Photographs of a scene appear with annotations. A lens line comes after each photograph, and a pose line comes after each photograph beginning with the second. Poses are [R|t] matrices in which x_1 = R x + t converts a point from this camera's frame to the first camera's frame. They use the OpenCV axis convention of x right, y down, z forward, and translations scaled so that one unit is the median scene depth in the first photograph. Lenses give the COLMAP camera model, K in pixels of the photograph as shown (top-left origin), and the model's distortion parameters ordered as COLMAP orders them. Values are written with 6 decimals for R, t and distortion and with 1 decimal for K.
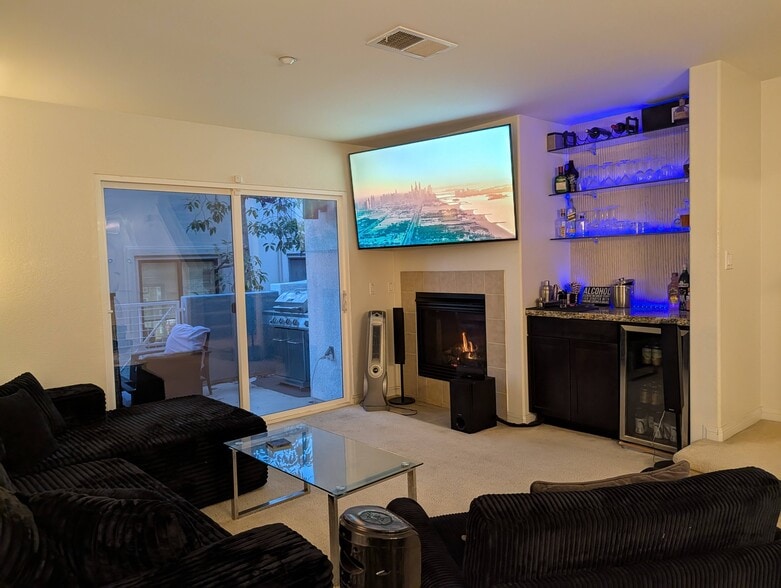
lens RADIAL K [[558.6, 0, 390.5], [0, 558.6, 294.0], [0, 0, 1]] dist [0.005837, 0.000540]
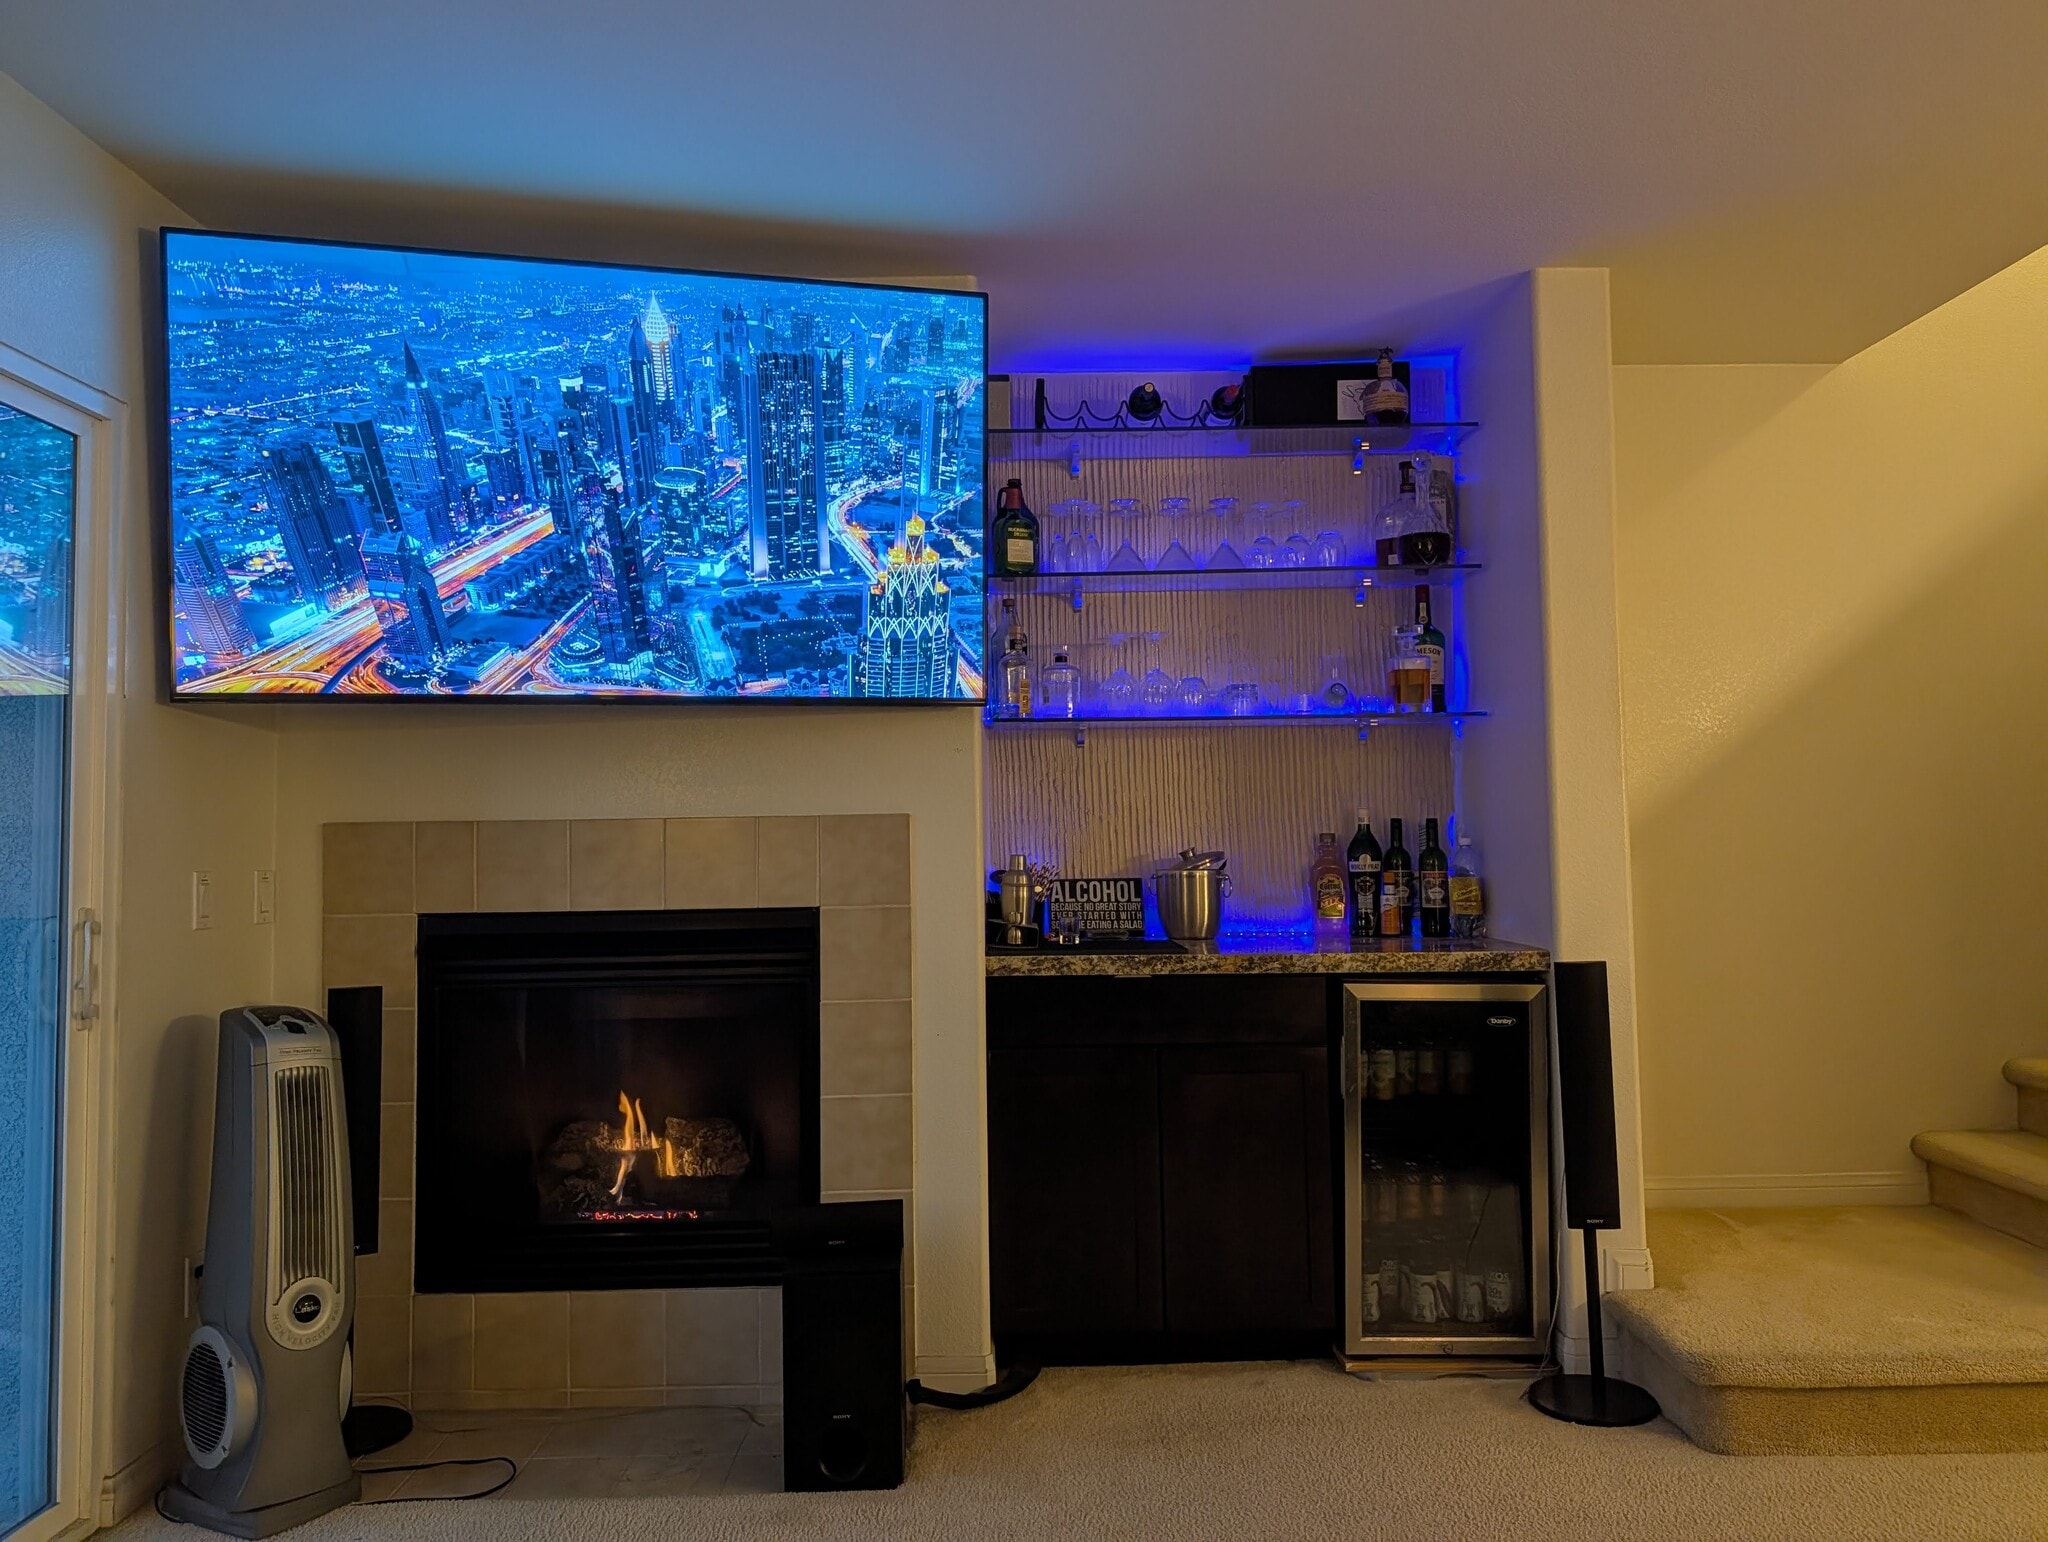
lens RADIAL K [[1474.9, 0, 1024.6], [0, 1474.9, 773.4], [0, 0, 1]] dist [0.025254, -0.025151]
pose [[0.636848, 0.061776, 0.768511, -0.309206], [0.039453, 0.992868, -0.112505, 0.019931], [-0.769980, 0.101969, 0.629868, 0.499947]]
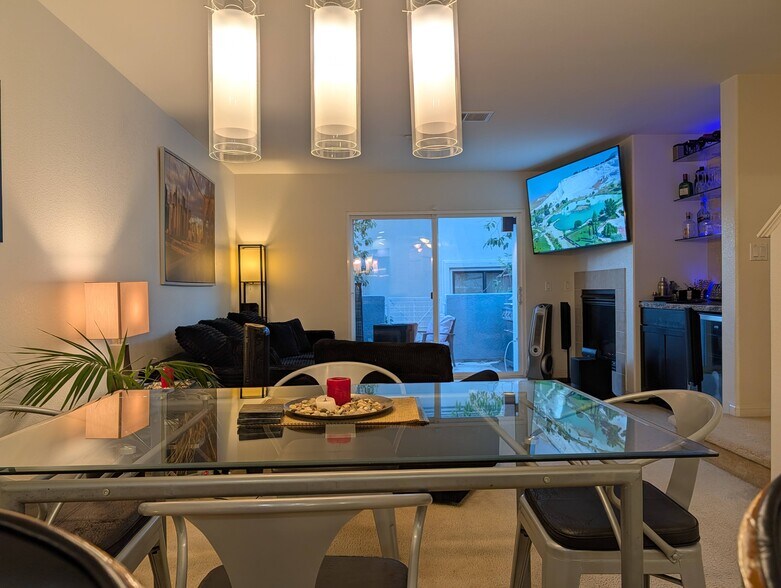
lens RADIAL K [[558.6, 0, 390.5], [0, 558.6, 294.0], [0, 0, 1]] dist [0.005837, 0.000540]
pose [[0.791757, 0.024131, -0.610360, 0.524657], [-0.045367, 0.998783, -0.019363, 0.055261], [0.609150, 0.043021, 0.791888, -0.214446]]
